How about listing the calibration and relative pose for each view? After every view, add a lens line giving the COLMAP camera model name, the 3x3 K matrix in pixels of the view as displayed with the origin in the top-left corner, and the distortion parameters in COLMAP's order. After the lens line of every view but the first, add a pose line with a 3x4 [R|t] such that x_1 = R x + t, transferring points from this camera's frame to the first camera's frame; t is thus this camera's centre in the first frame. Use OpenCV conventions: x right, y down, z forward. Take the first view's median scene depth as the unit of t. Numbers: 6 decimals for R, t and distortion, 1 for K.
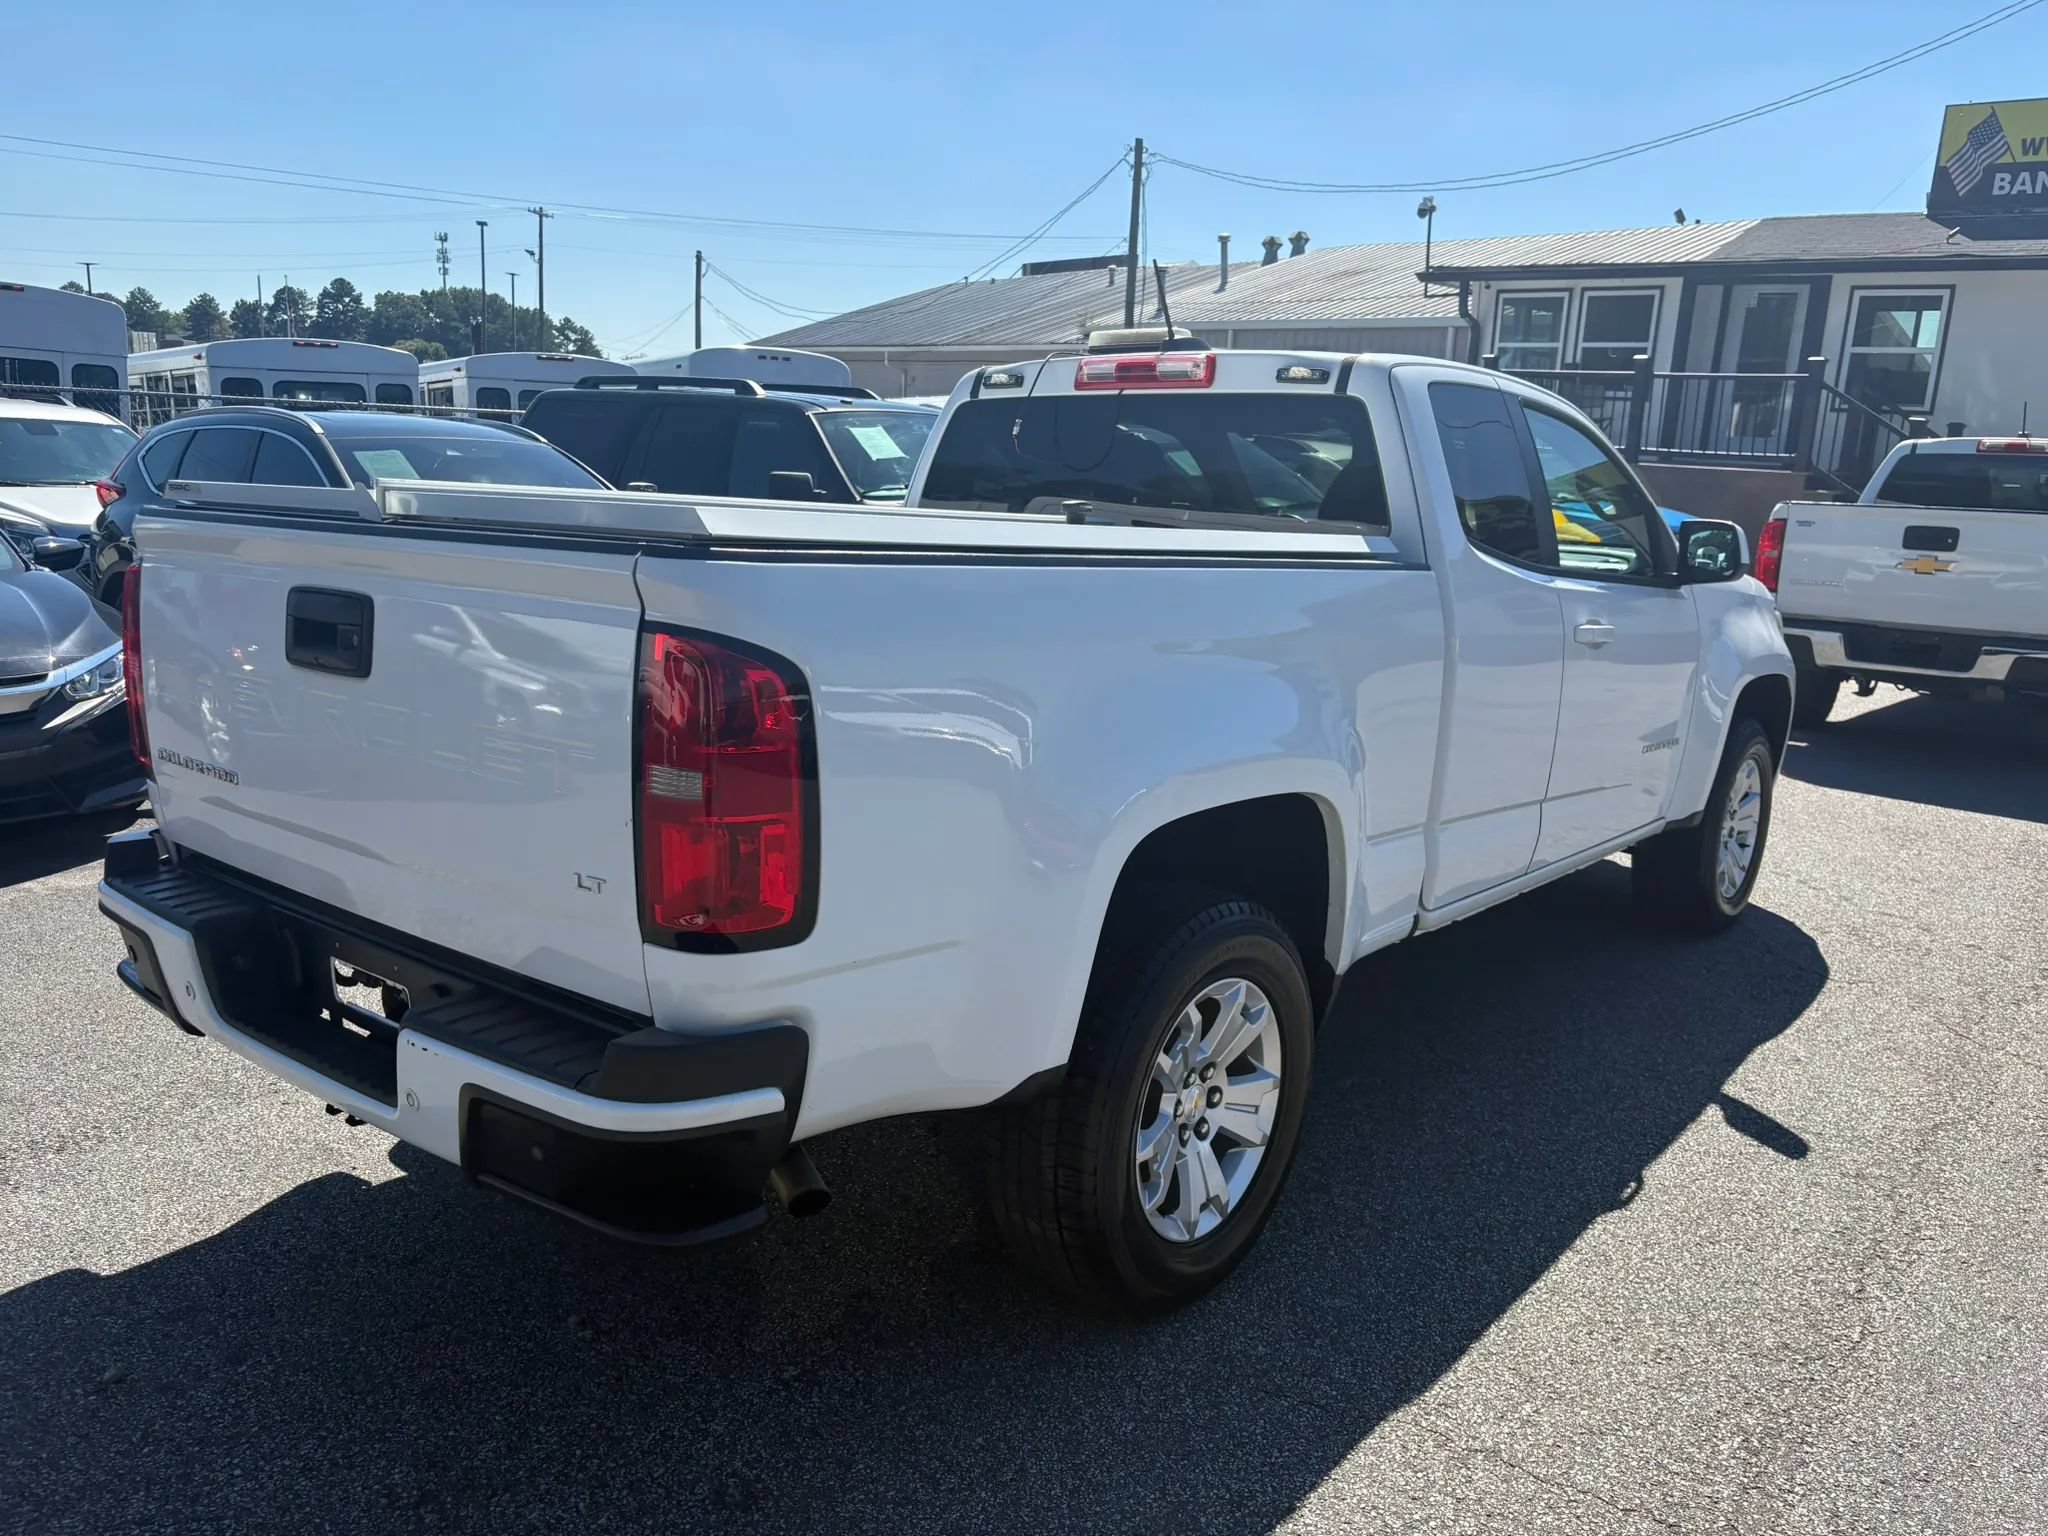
lens RADIAL K [[1523.5, 0, 1024.0], [0, 1523.5, 768.0], [0, 0, 1]] dist [0.048740, -0.050323]
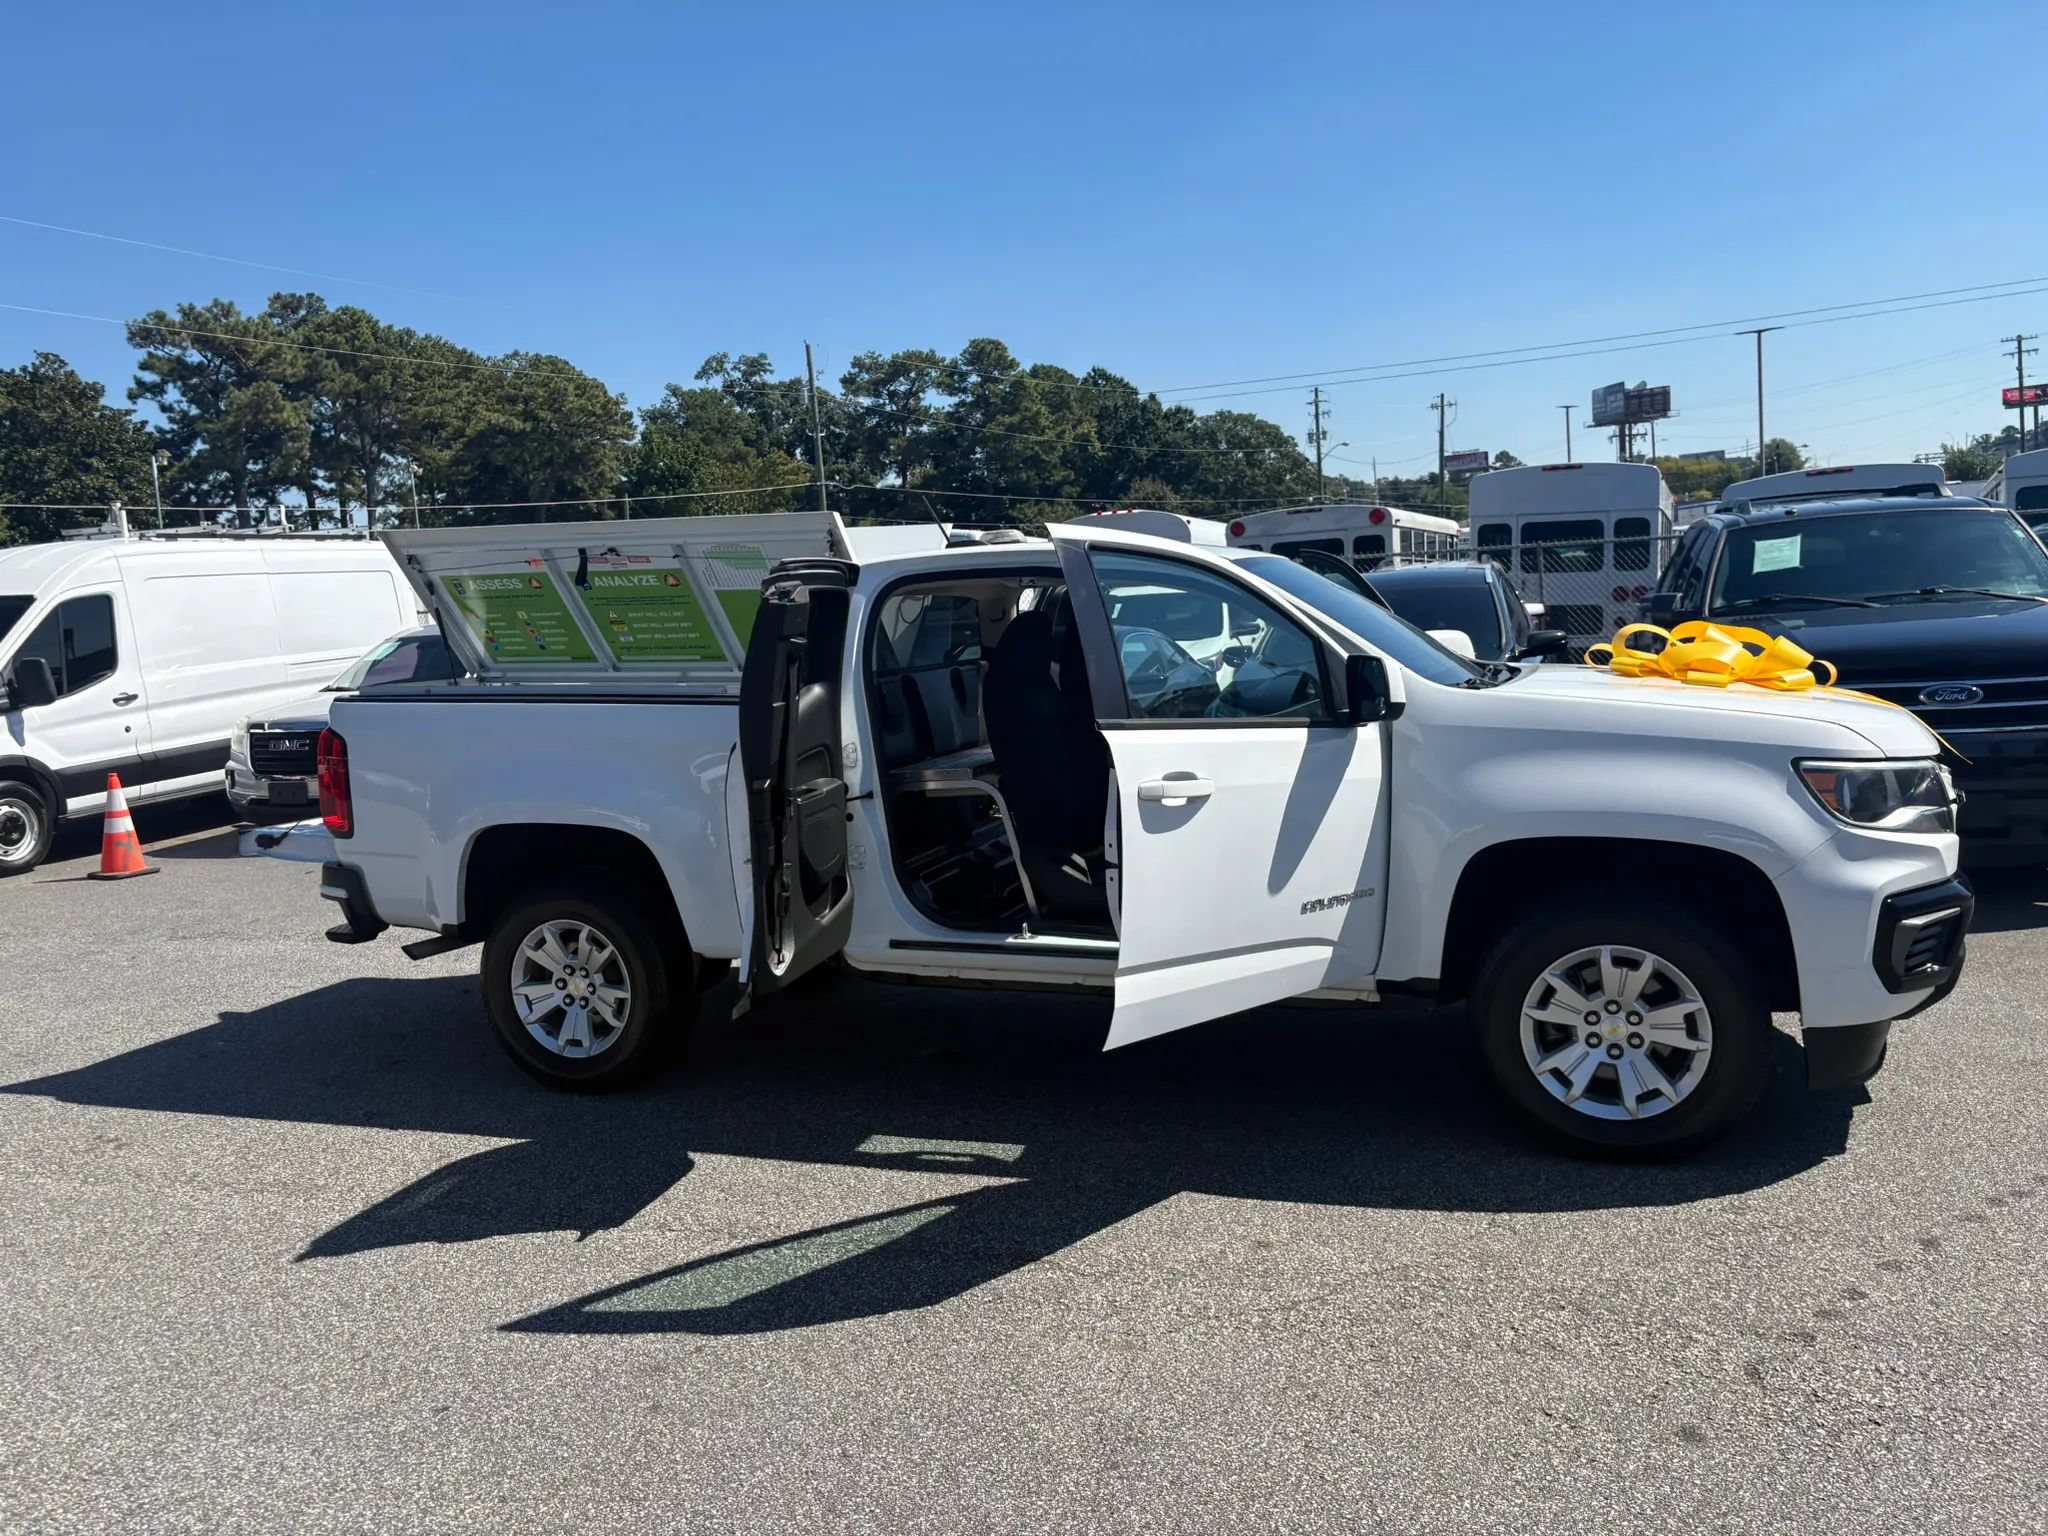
lens RADIAL K [[1523.5, 0, 1024.0], [0, 1523.5, 768.0], [0, 0, 1]] dist [0.048740, -0.050323]
pose [[0.345518, 0.047214, -0.937224, 1.075253], [-0.112448, 0.993620, 0.008600, -0.066502], [0.931651, 0.102417, 0.348623, 0.431190]]
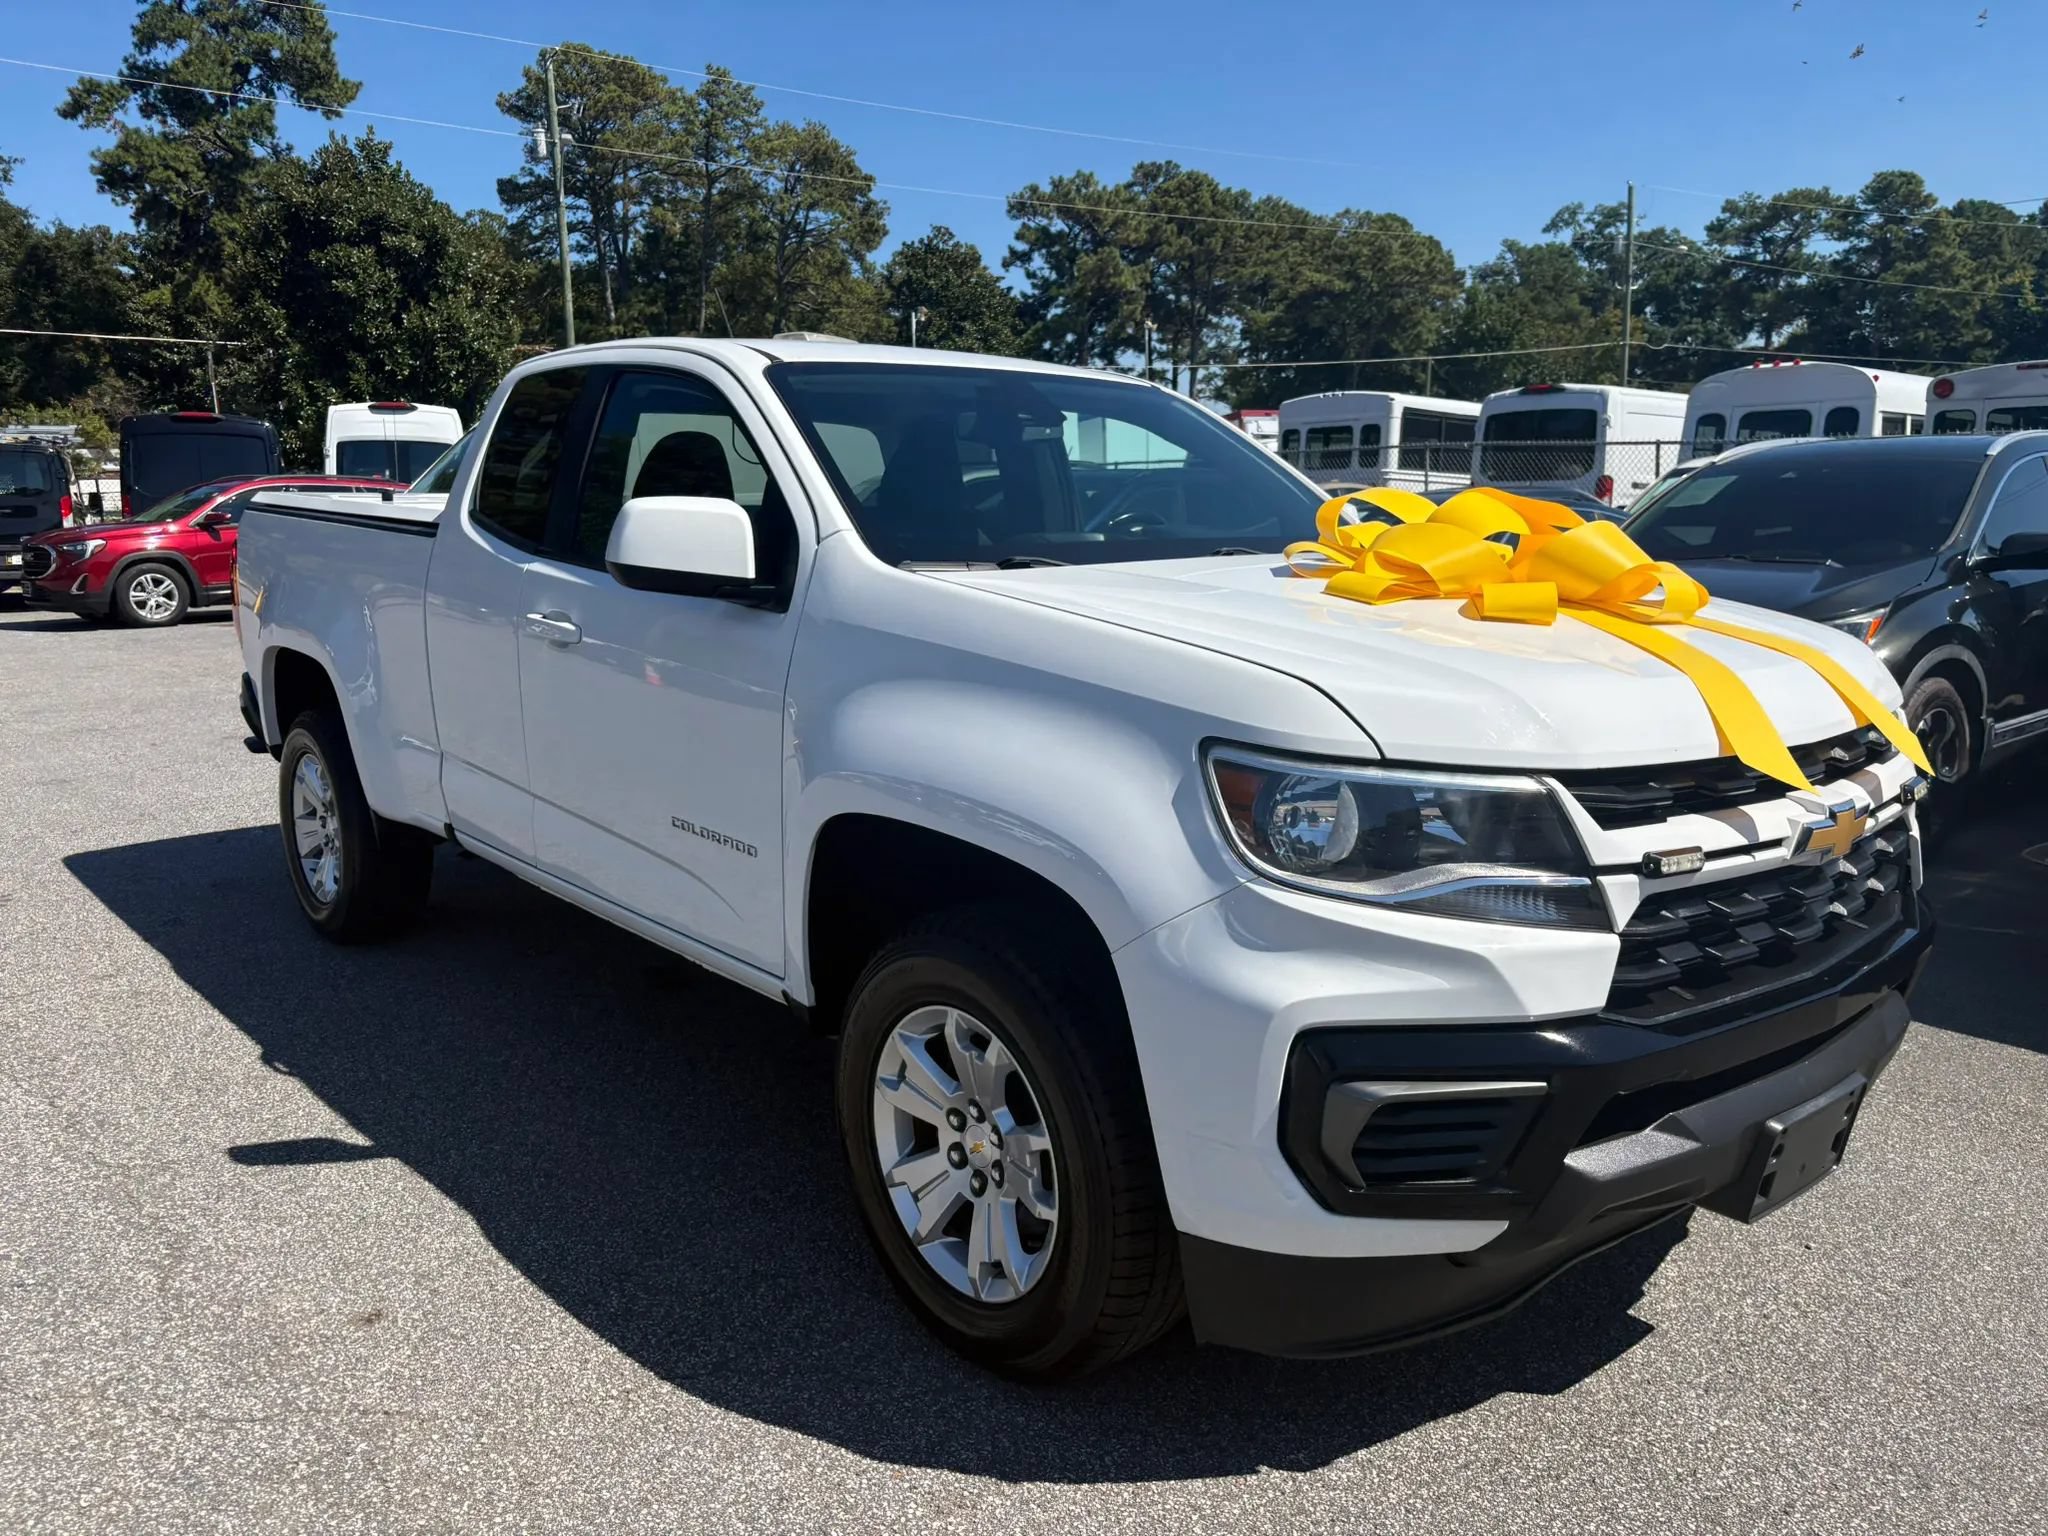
lens RADIAL K [[1523.5, 0, 1024.0], [0, 1523.5, 768.0], [0, 0, 1]] dist [0.048740, -0.050323]
pose [[-0.161378, 0.140156, -0.976890, 0.893734], [-0.190895, 0.966736, 0.170235, -0.156000], [0.968254, 0.213955, -0.129255, 1.044019]]
